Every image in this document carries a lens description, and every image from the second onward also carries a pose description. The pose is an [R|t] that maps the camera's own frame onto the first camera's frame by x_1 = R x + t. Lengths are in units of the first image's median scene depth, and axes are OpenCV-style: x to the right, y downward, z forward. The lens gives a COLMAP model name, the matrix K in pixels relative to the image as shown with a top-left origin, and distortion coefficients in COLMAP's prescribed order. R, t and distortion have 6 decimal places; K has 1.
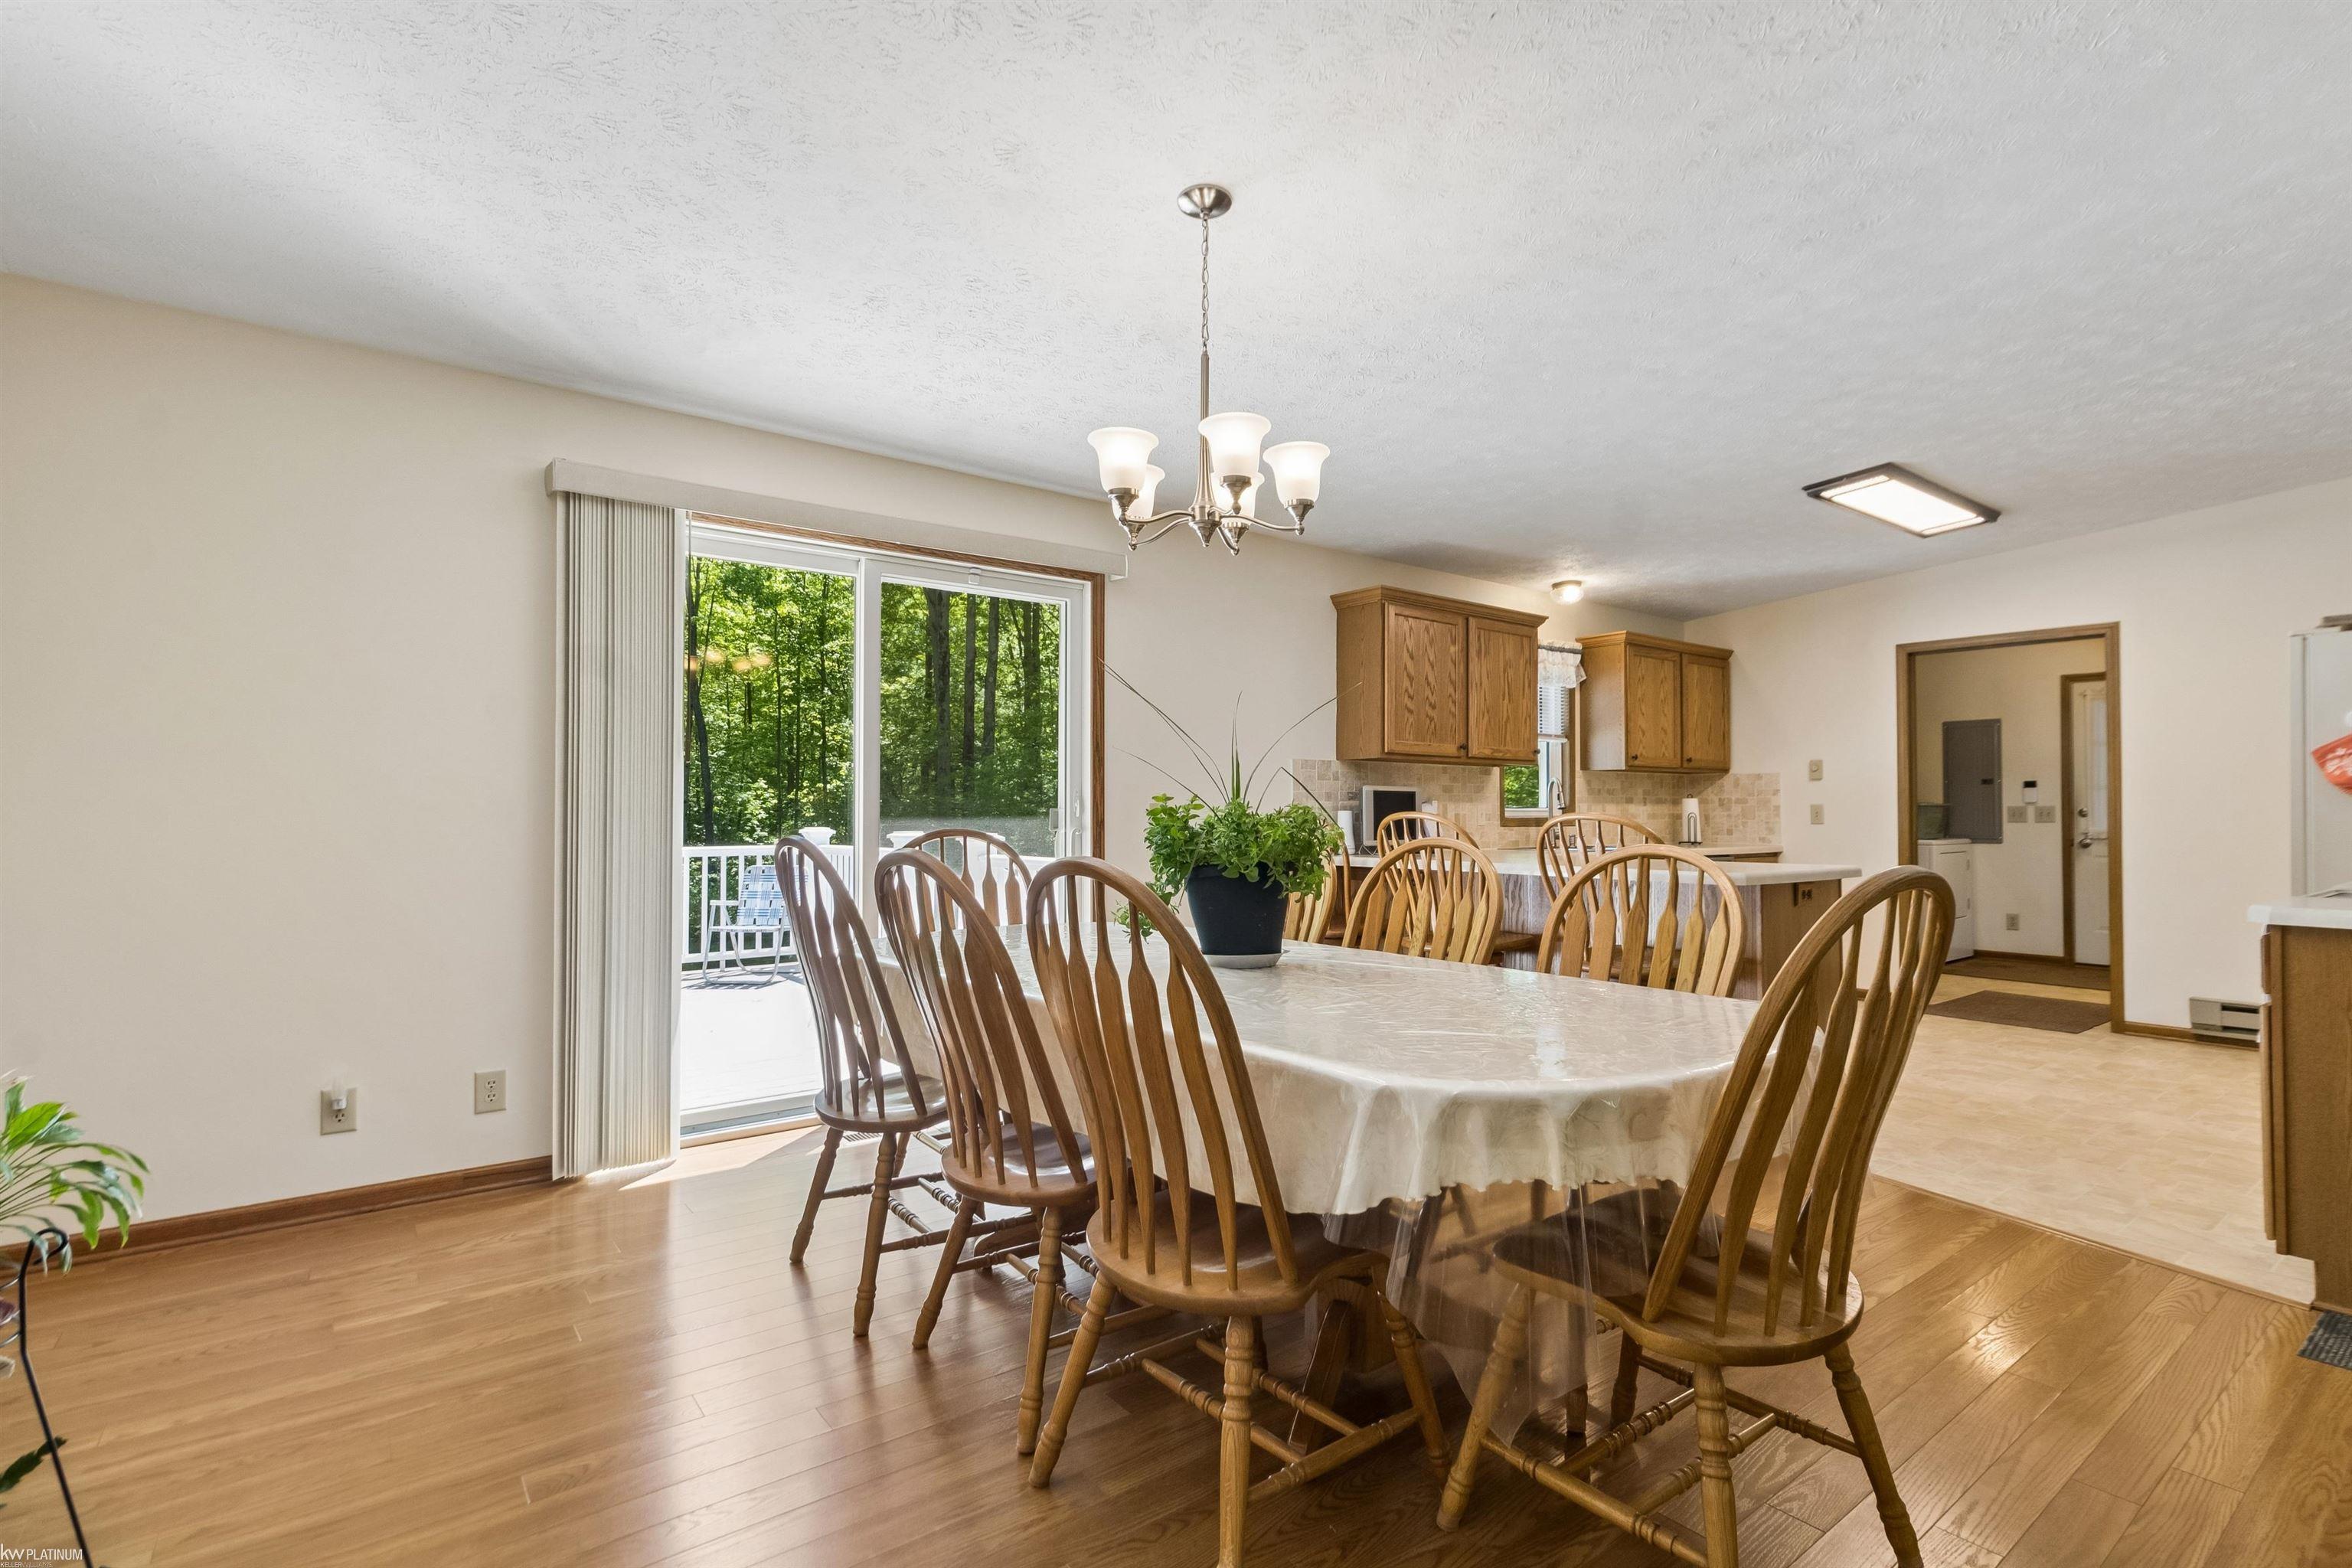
lens RADIAL K [[1105.7, 0, 1185.9], [0, 1105.7, 807.1], [0, 0, 1]] dist [0.001759, 0.000971]
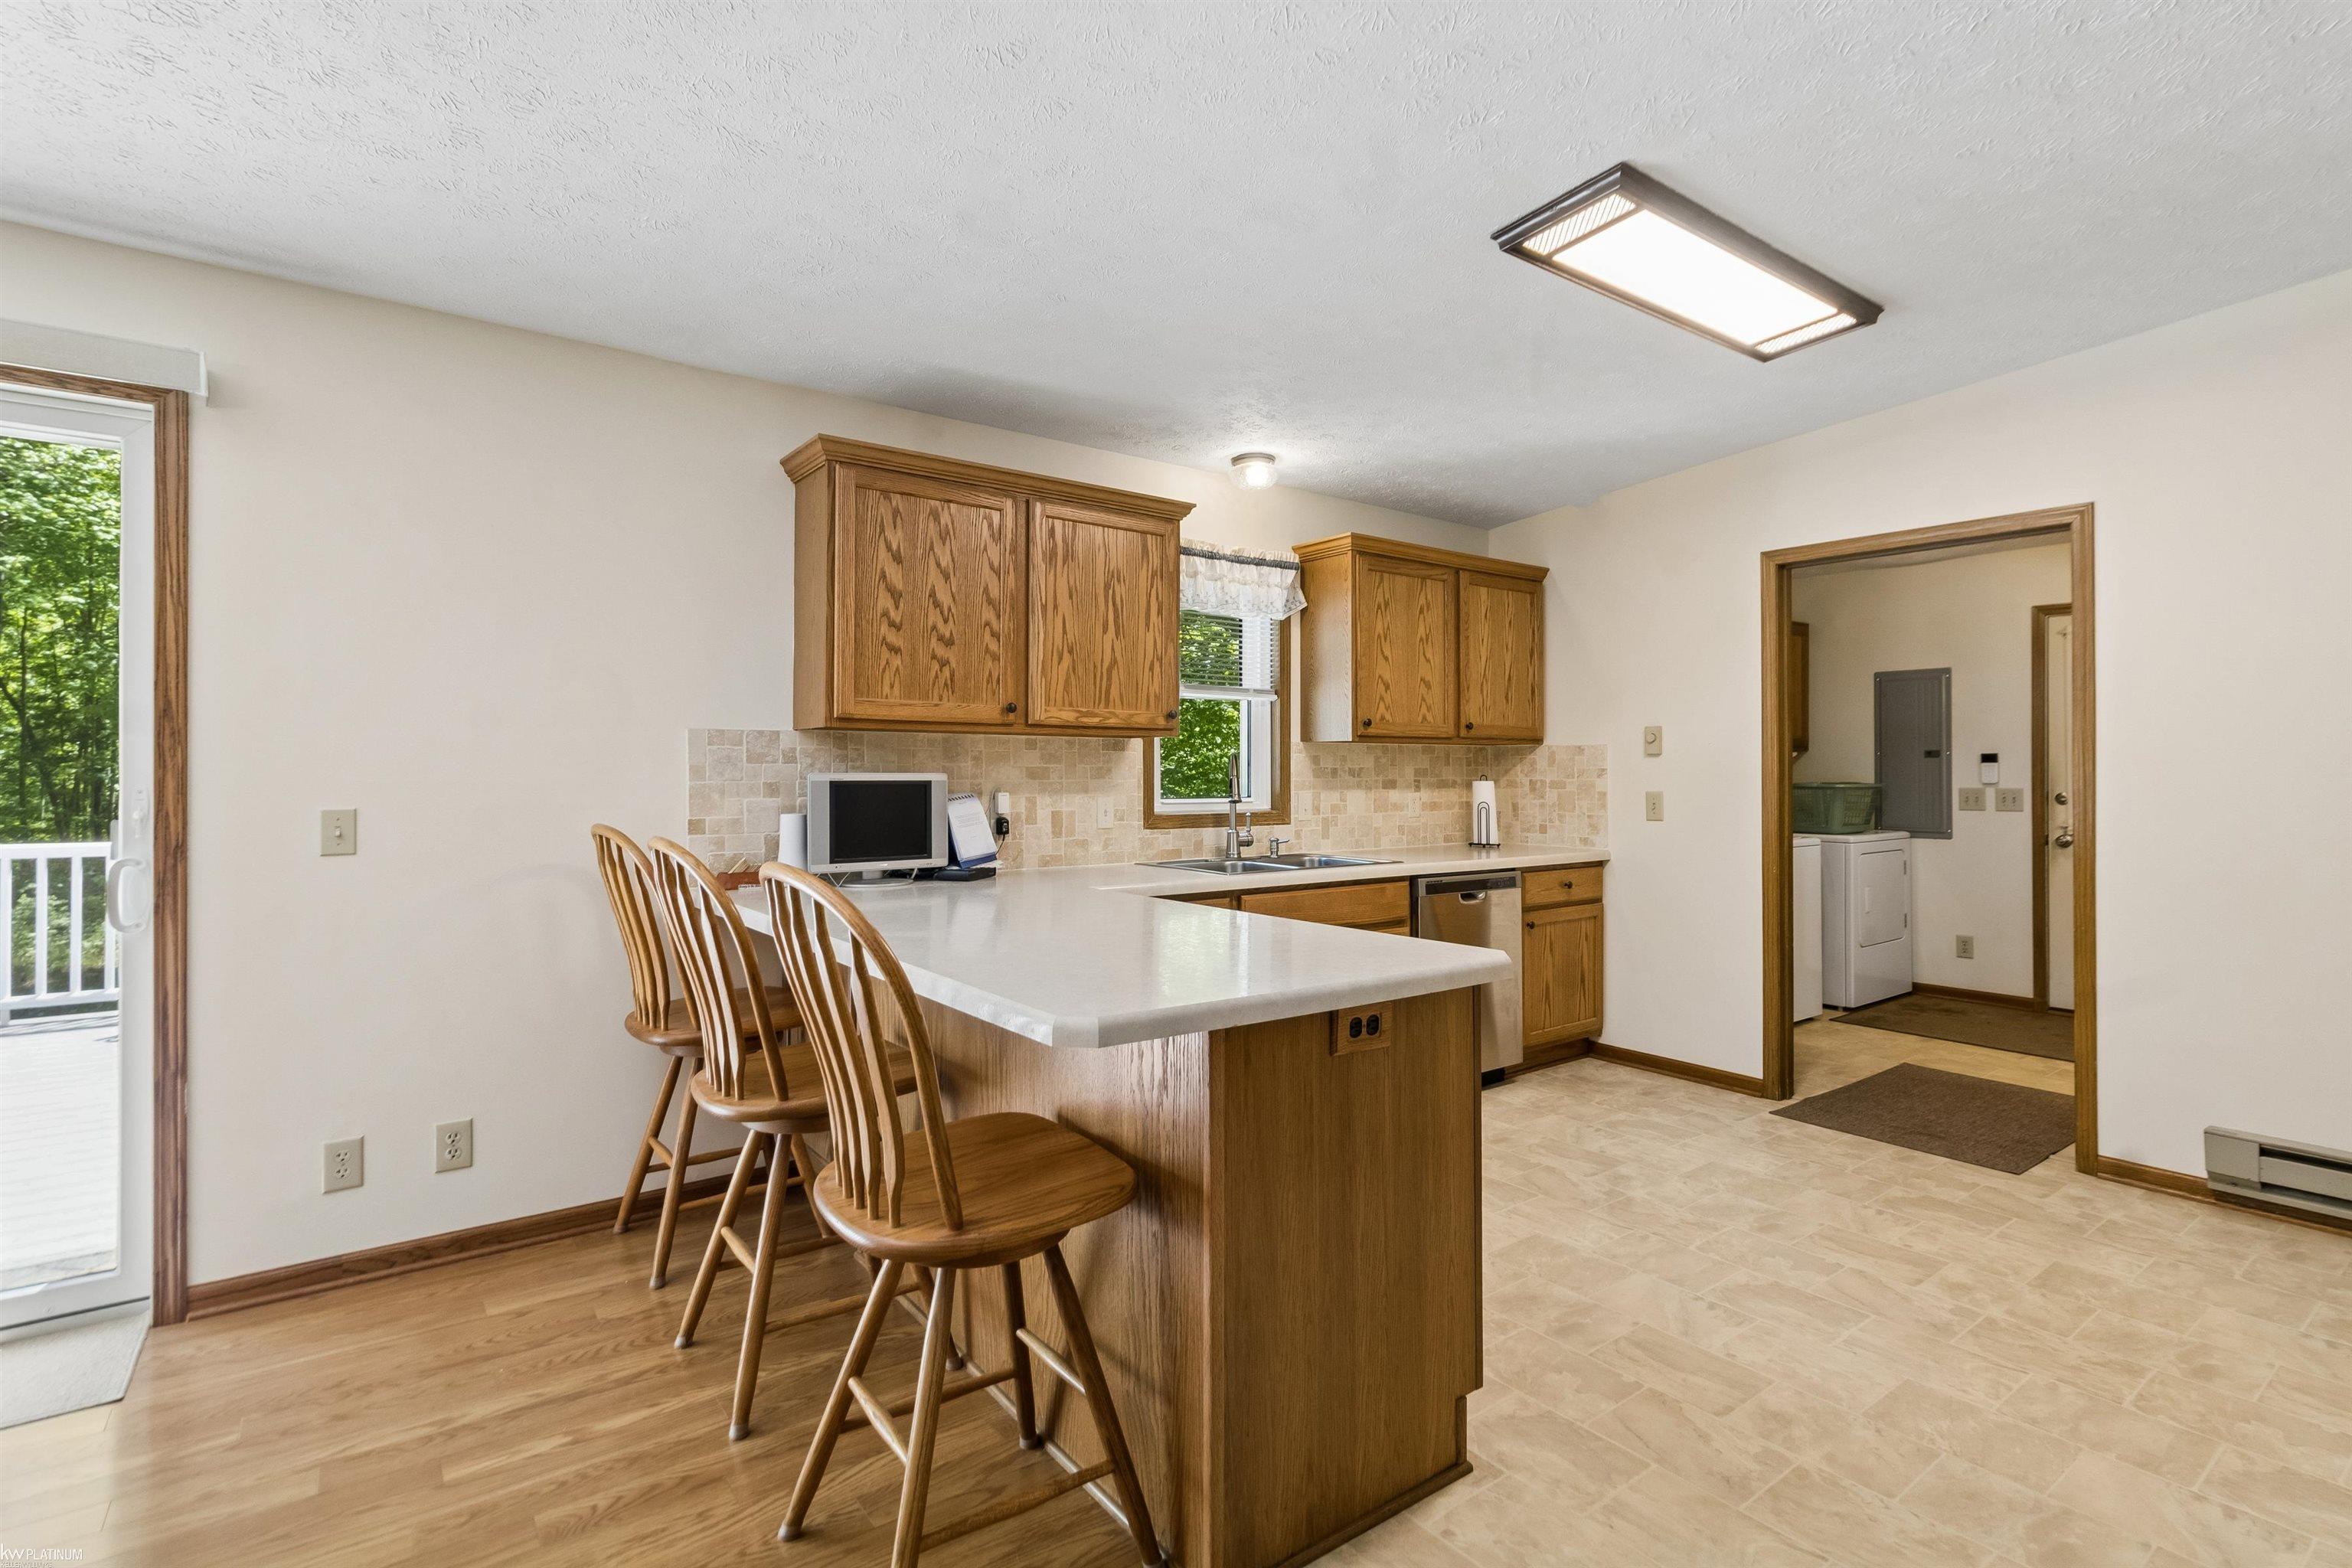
lens RADIAL K [[1105.7, 0, 1183.5], [0, 1105.7, 773.9], [0, 0, 1]] dist [0.001759, 0.000971]
pose [[0.999868, 0.000769, -0.016210, 0.300236], [-0.000632, 0.999964, 0.008477, -0.019347], [0.016216, -0.008465, 0.999833, 0.324988]]
